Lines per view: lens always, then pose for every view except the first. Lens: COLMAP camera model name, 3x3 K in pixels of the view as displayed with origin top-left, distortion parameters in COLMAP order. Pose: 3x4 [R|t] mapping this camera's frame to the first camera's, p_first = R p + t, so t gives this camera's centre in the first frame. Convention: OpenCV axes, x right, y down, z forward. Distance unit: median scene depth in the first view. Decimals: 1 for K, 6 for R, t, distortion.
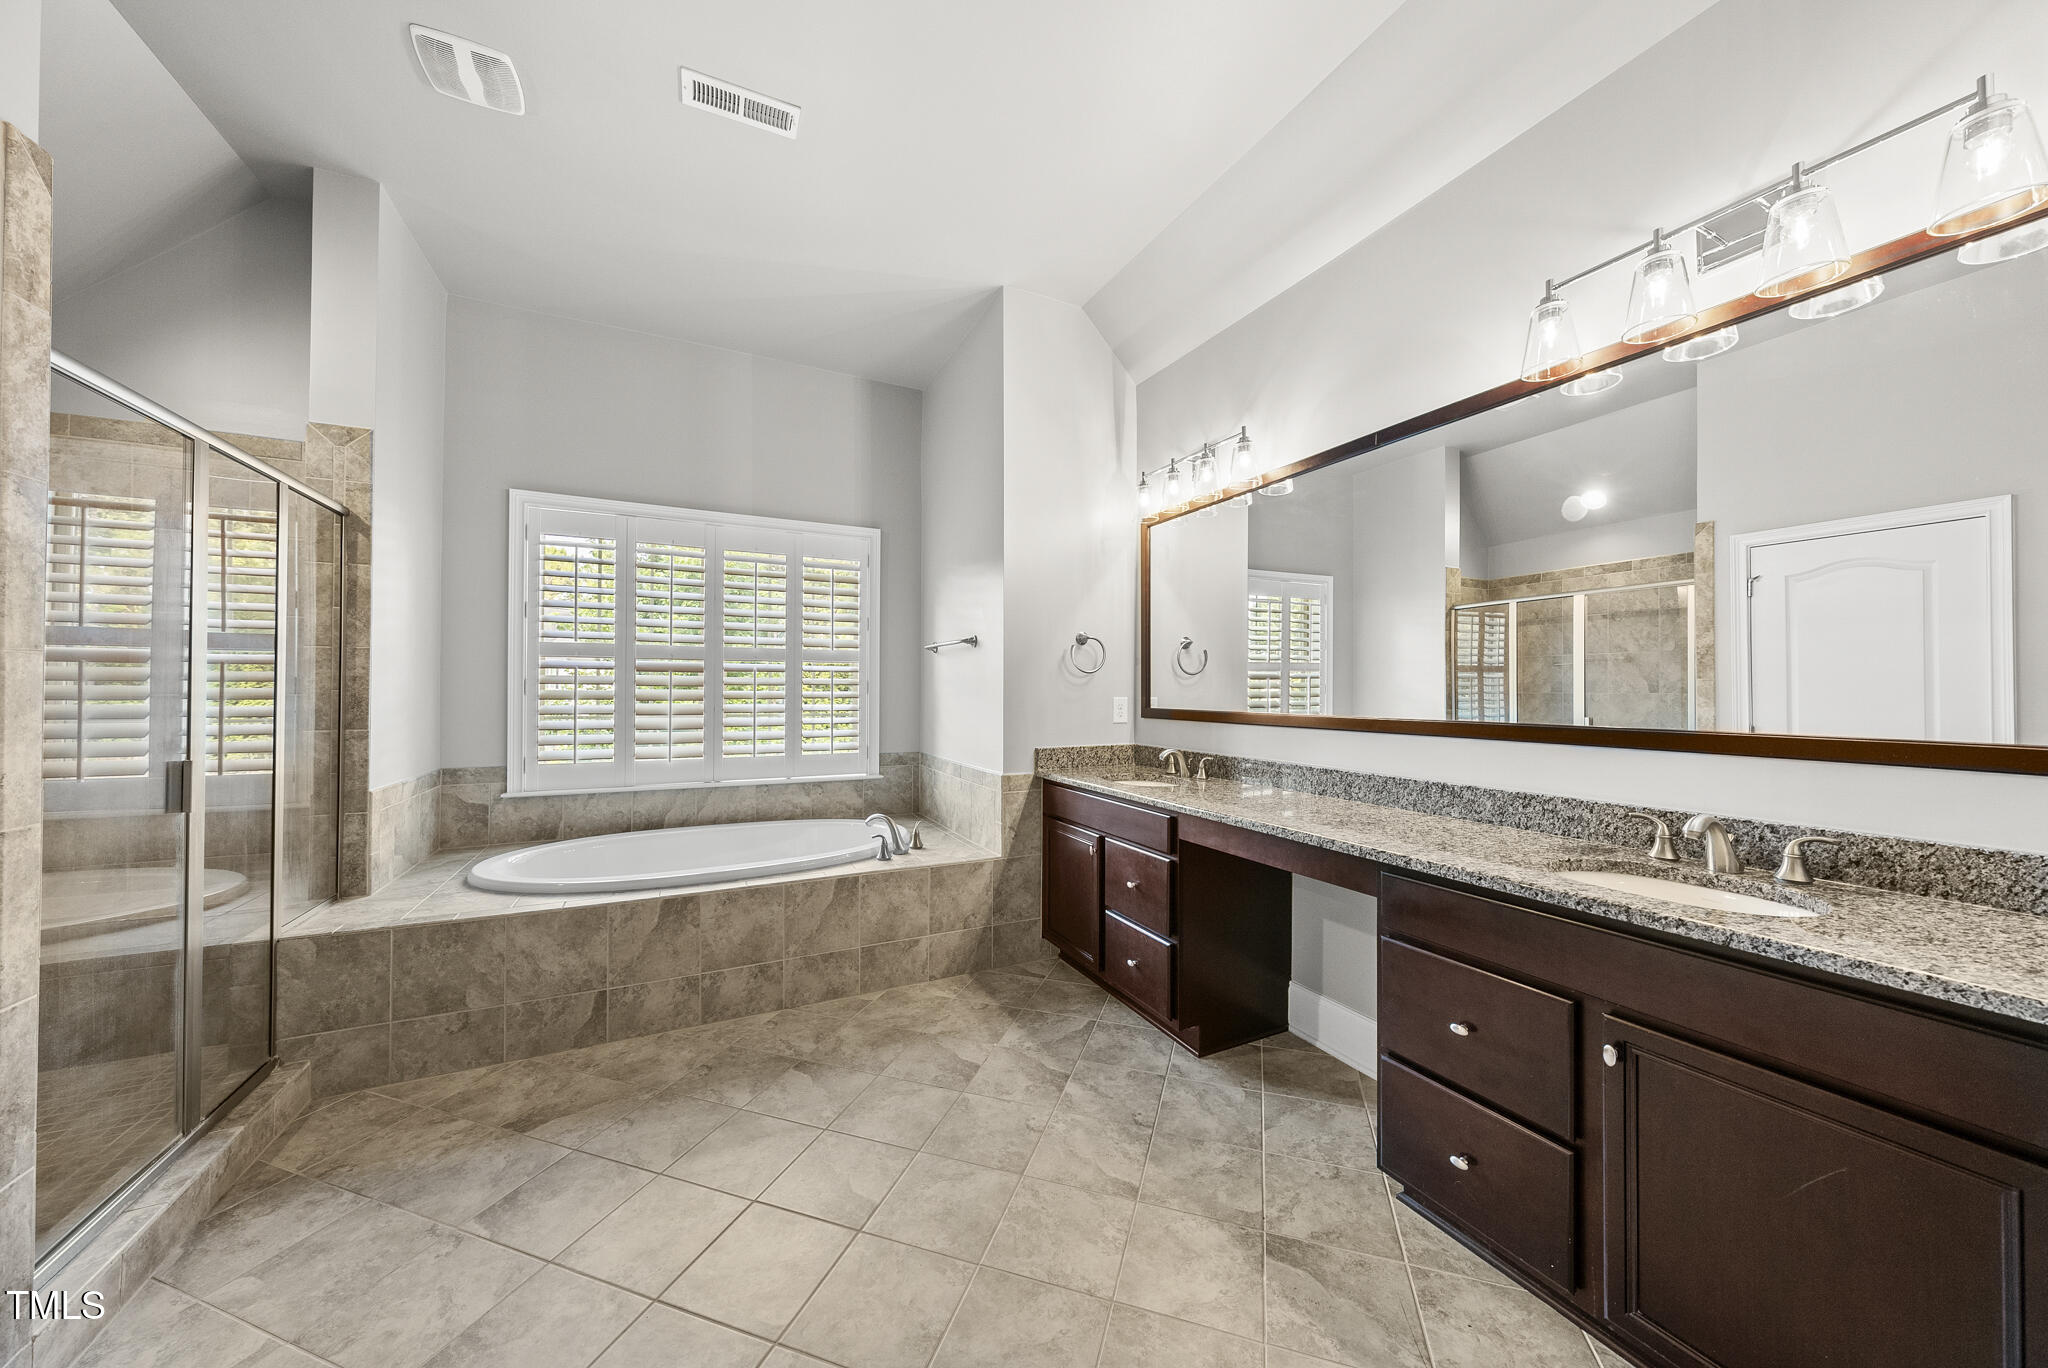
lens RADIAL K [[697.9, 0, 1020.2], [0, 697.9, 681.1], [0, 0, 1]] dist [-0.003693, 0.000771]
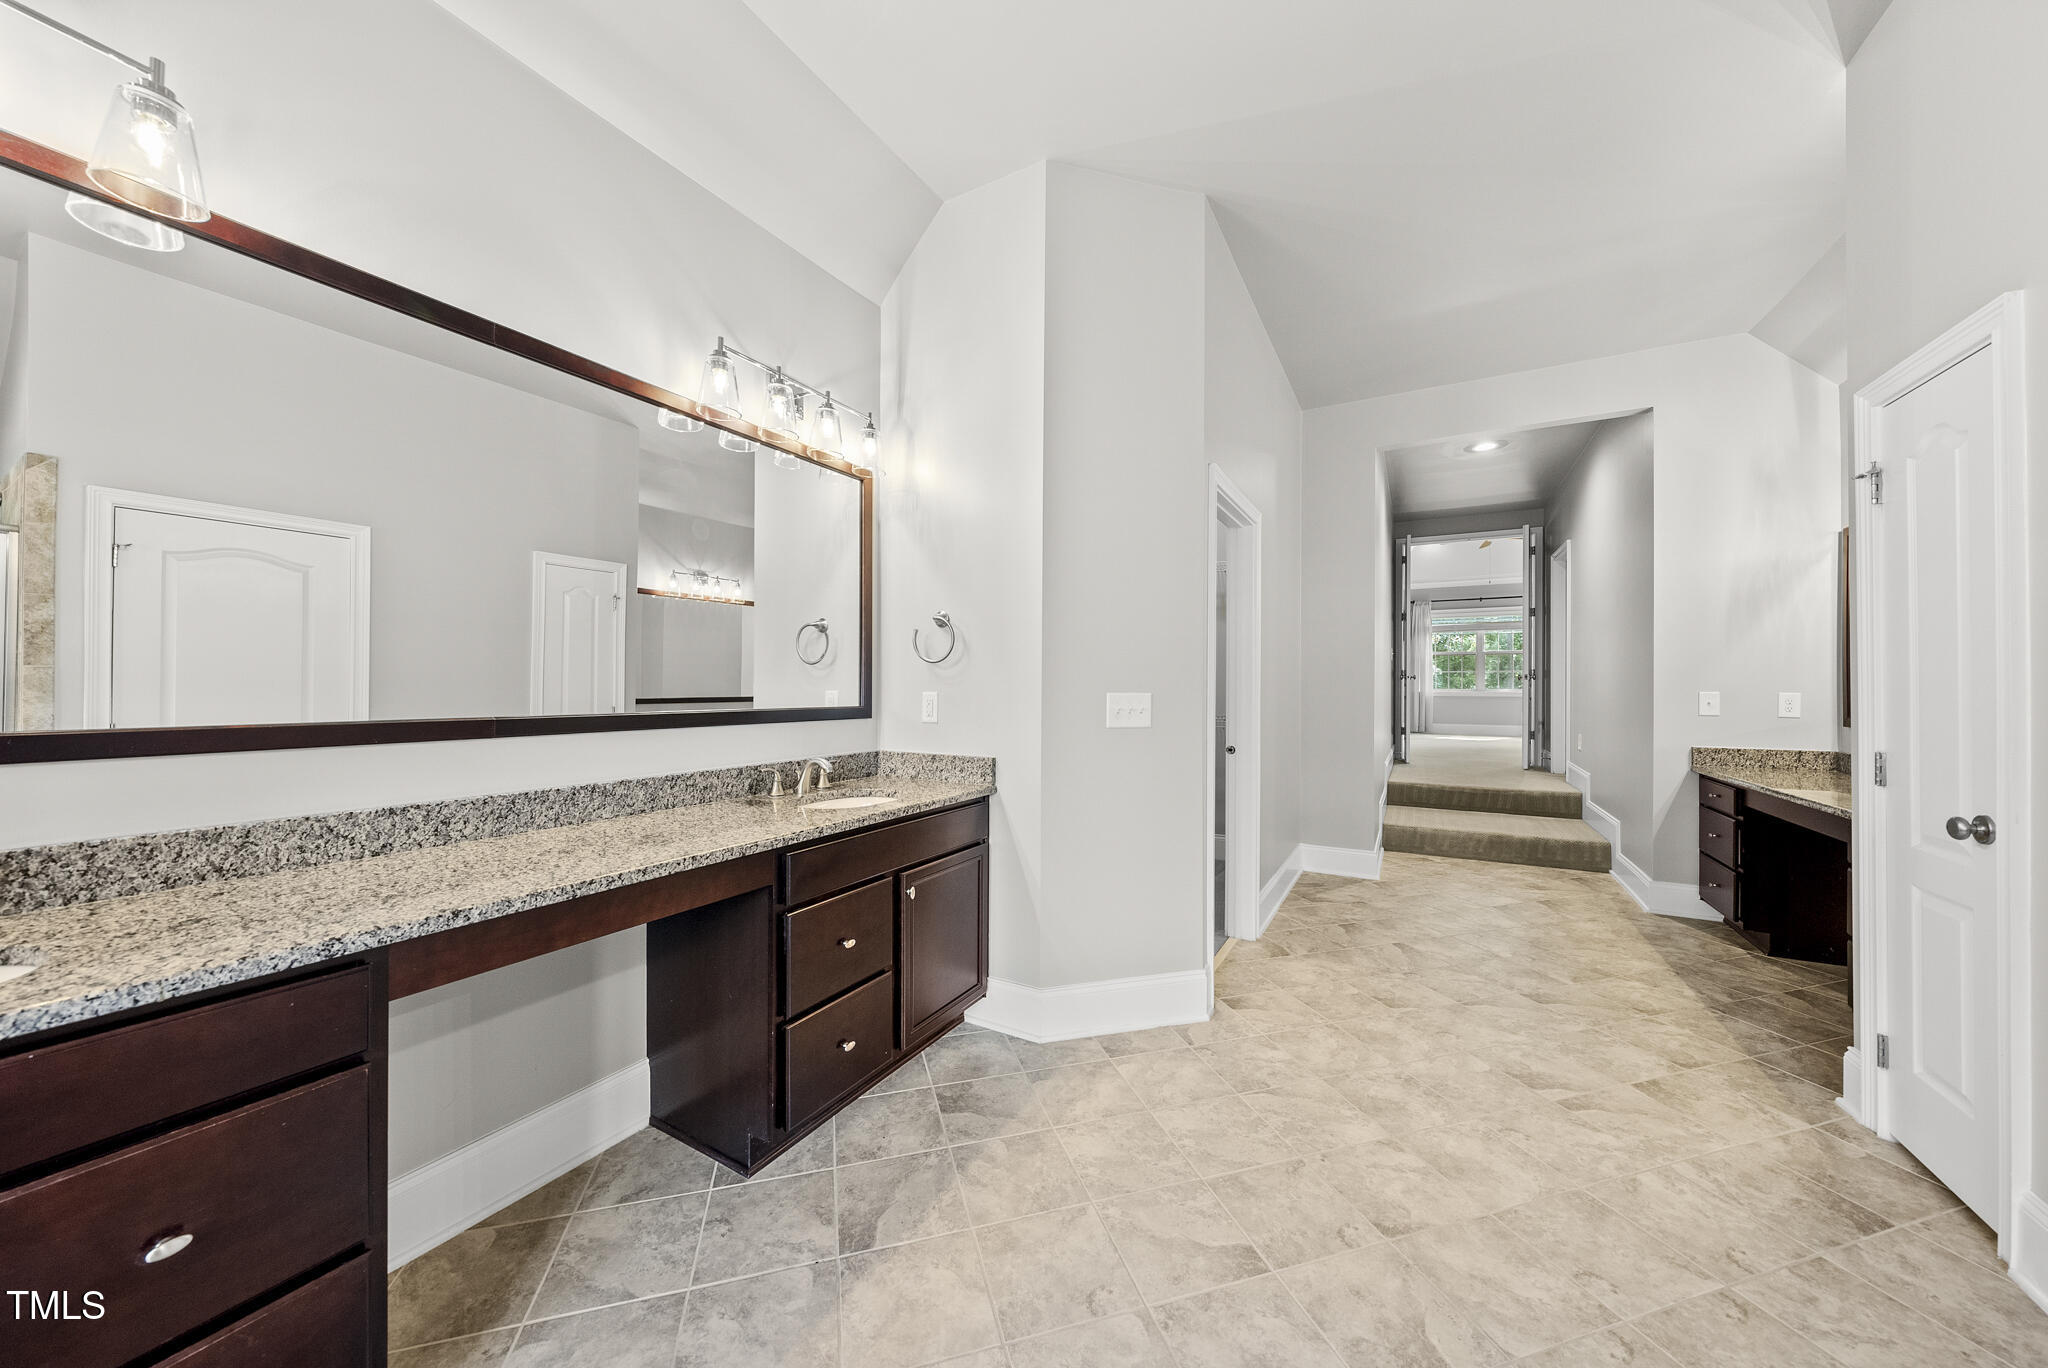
lens RADIAL K [[697.9, 0, 1026.7], [0, 697.9, 687.7], [0, 0, 1]] dist [-0.003693, 0.000771]
pose [[-0.573422, -0.004820, 0.819246, -0.314435], [-0.015533, 0.999867, -0.004990, 0.012953], [-0.819113, -0.015587, -0.573421, 0.752197]]
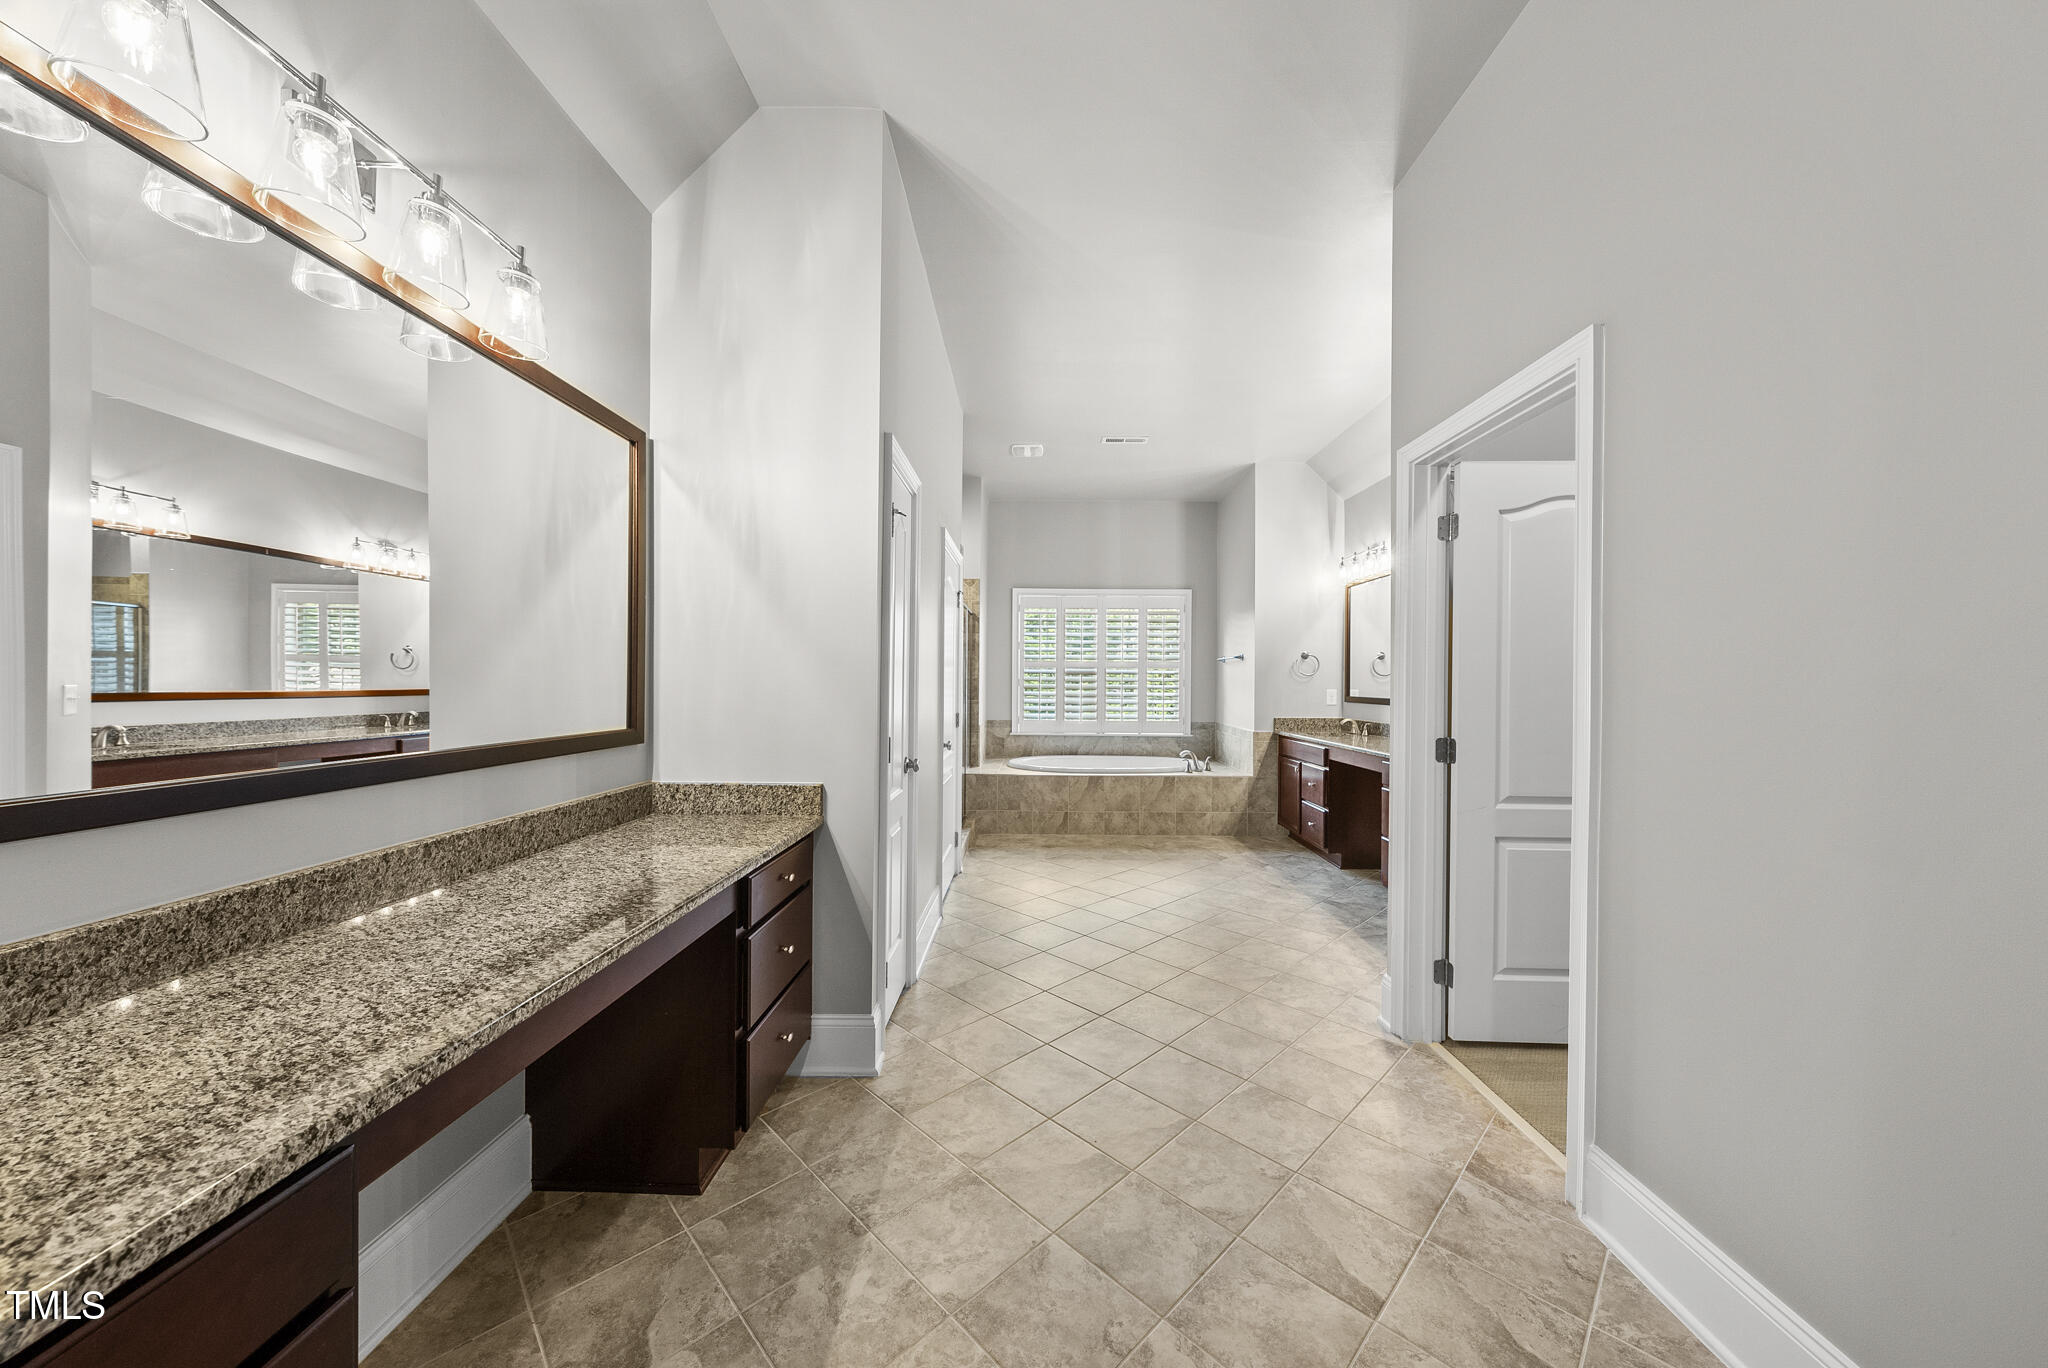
lens RADIAL K [[697.9, 0, 1034.5], [0, 697.9, 684.3], [0, 0, 1]] dist [-0.003693, 0.000771]
pose [[0.898254, 0.003739, -0.439460, 0.283272], [0.001481, 0.999932, 0.011535, -0.012288], [0.439473, -0.011012, 0.898188, -0.969635]]
